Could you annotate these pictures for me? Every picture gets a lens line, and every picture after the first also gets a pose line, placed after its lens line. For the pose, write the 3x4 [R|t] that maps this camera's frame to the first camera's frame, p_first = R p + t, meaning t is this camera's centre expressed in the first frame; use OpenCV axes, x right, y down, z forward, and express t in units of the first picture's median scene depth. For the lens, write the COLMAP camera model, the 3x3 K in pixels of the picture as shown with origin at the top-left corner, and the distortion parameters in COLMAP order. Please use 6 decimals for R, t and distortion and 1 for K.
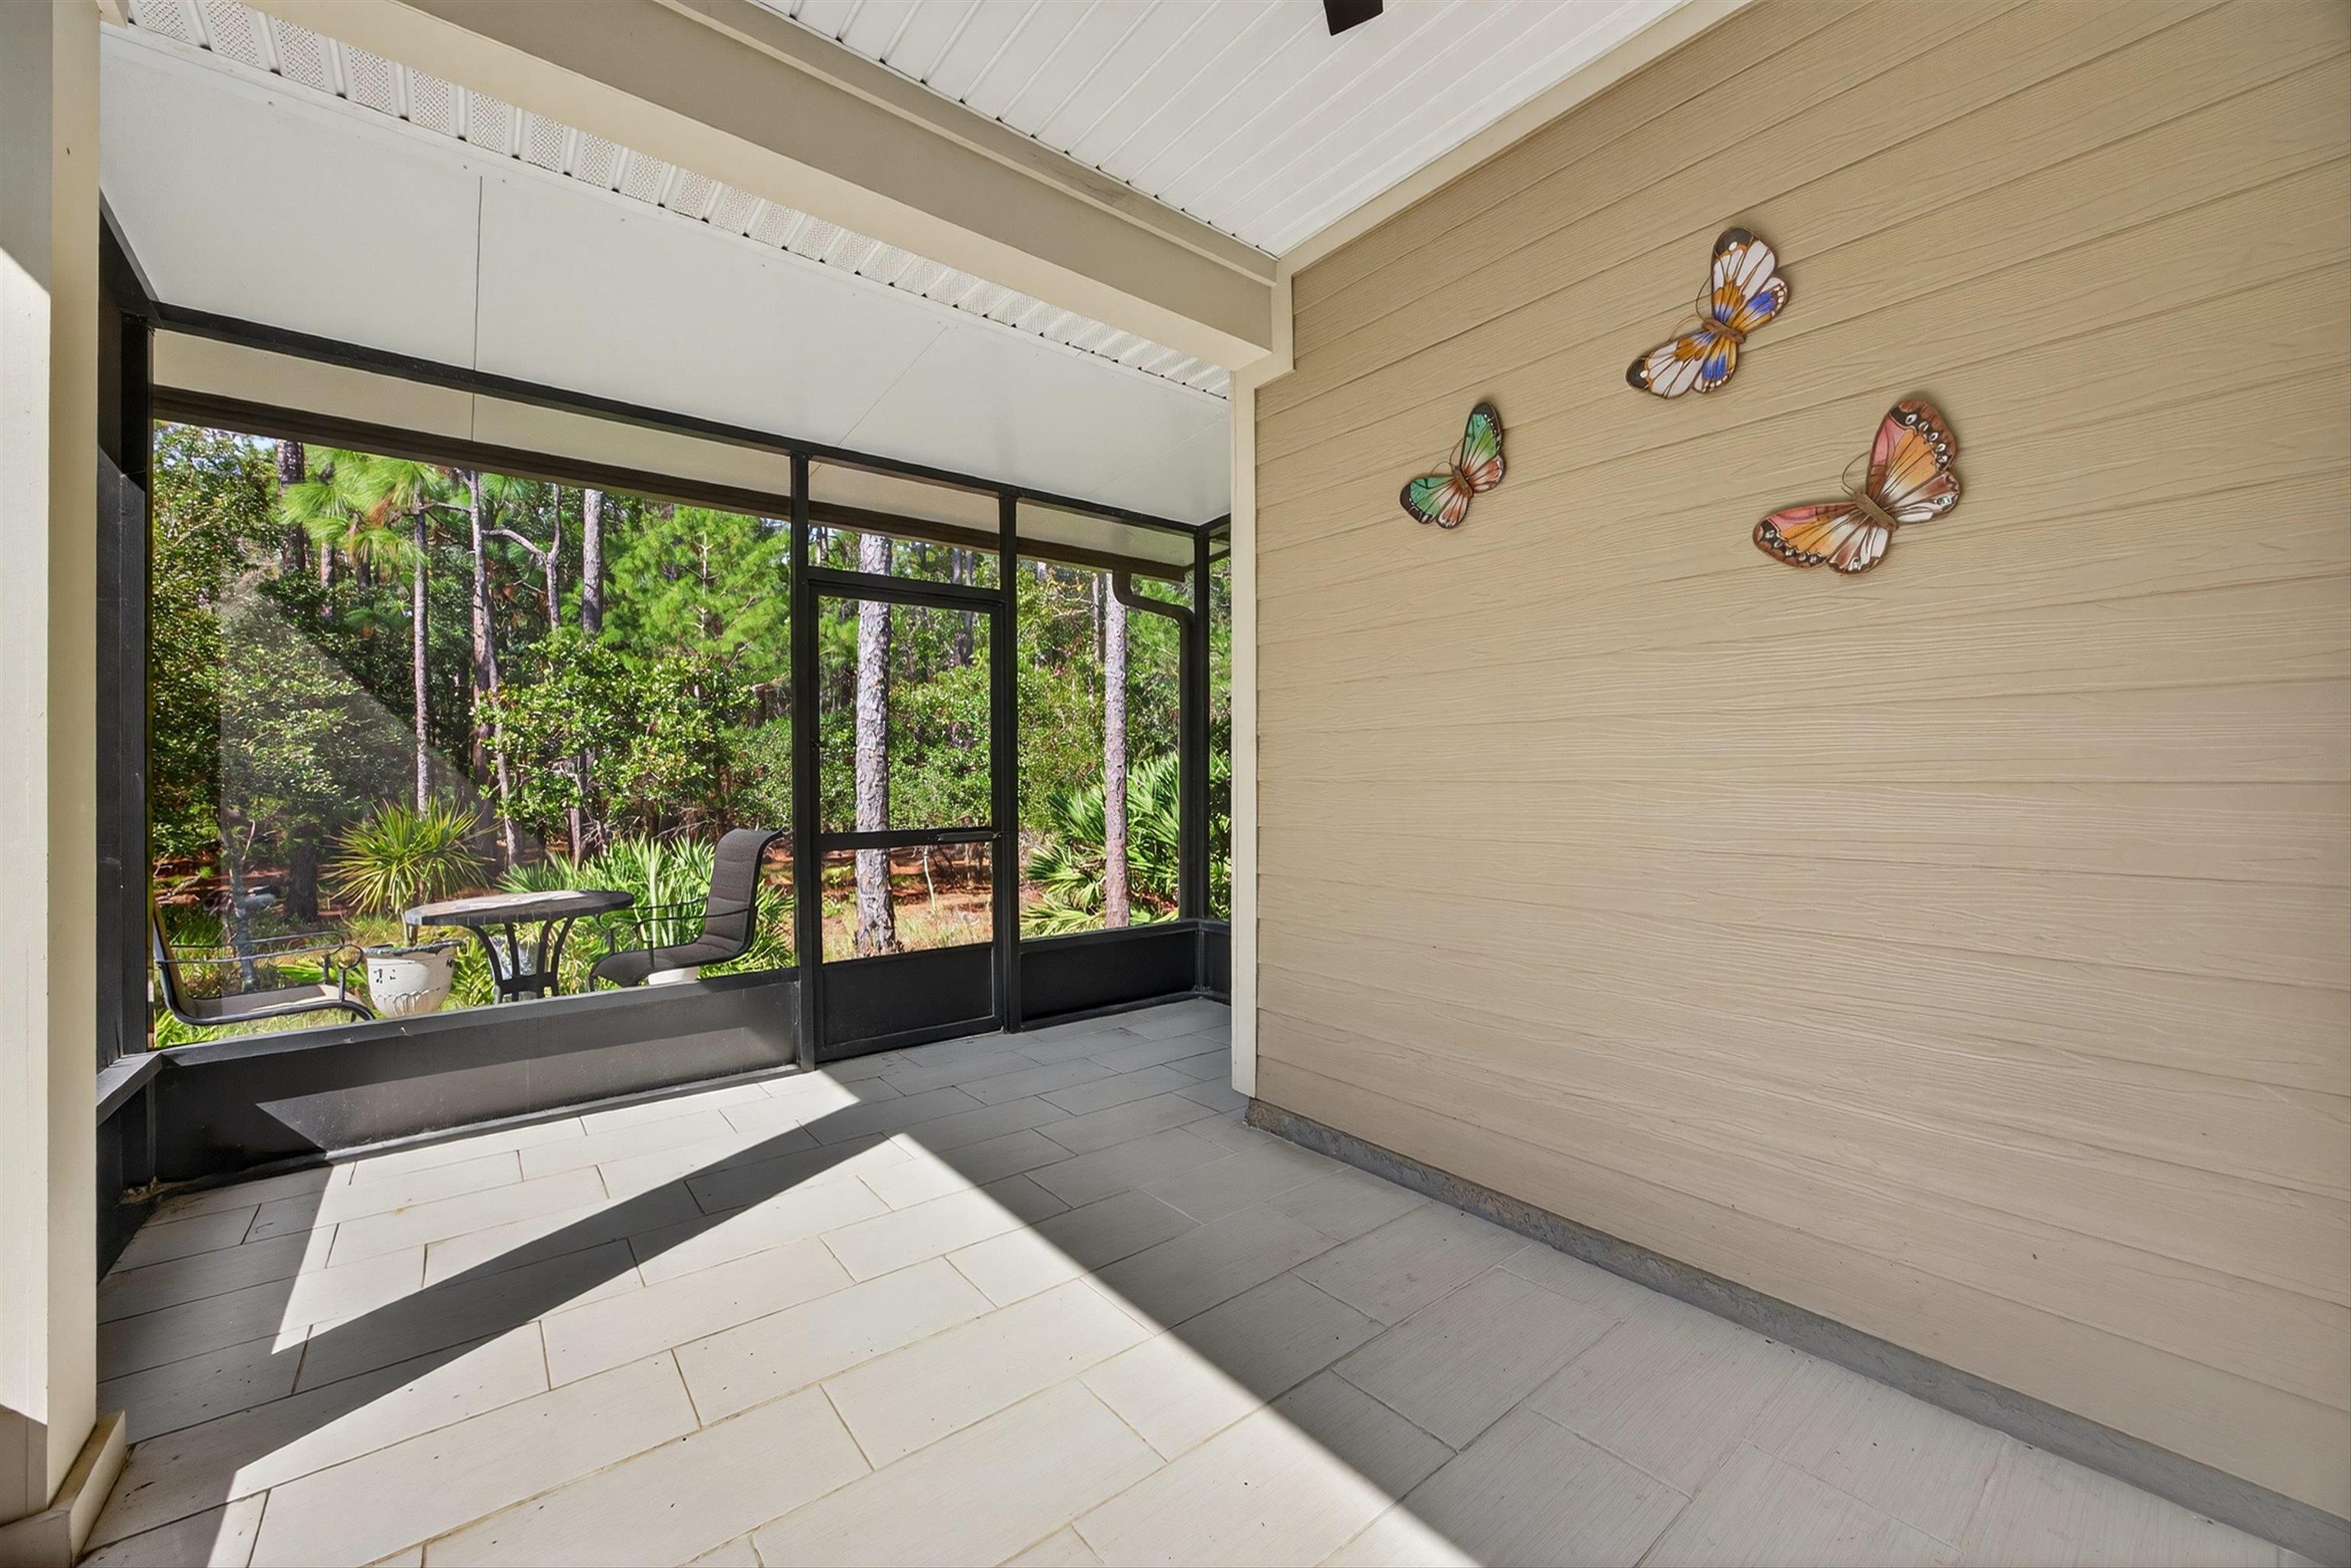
lens RADIAL K [[909.3, 0, 1173.6], [0, 909.3, 780.3], [0, 0, 1]] dist [-0.000098, 0.000009]
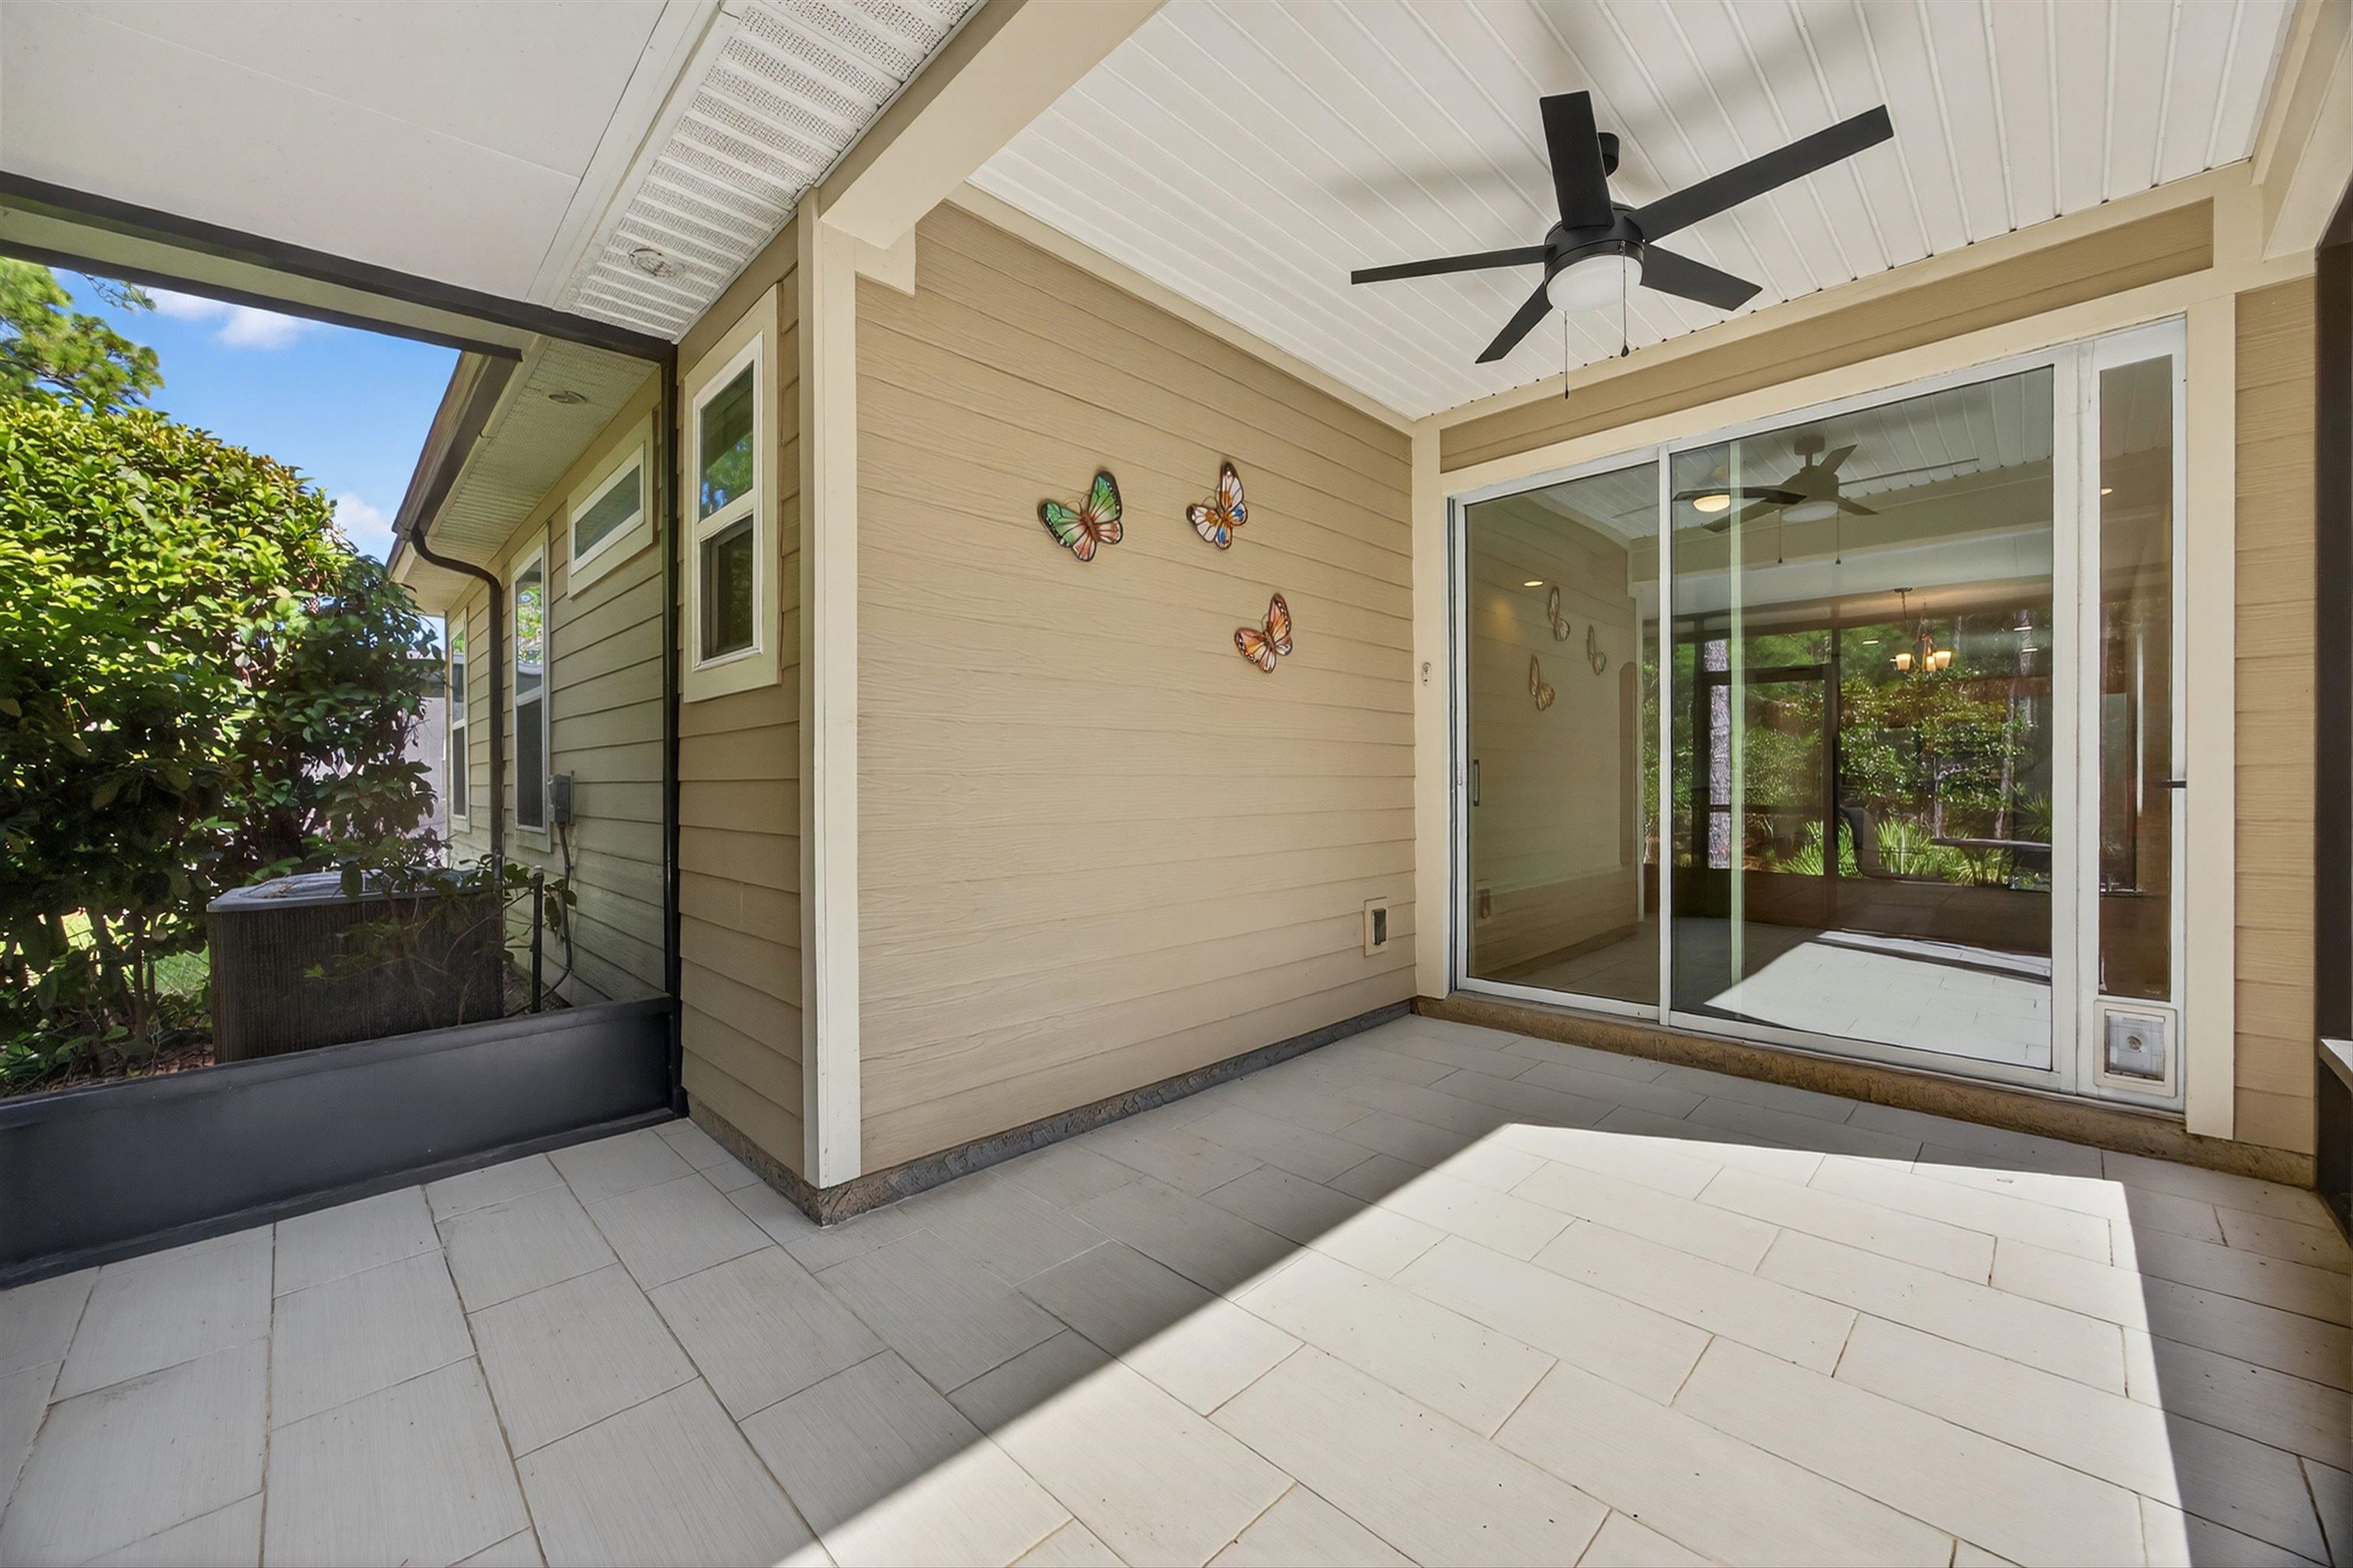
lens RADIAL K [[910.1, 0, 1172.4], [0, 910.1, 781.9], [0, 0, 1]] dist [-0.000098, 0.000009]
pose [[-0.099609, 0.001763, 0.995025, -1.094315], [0.005036, 0.999987, -0.001268, 0.016828], [-0.995014, 0.004885, -0.099616, 1.238755]]
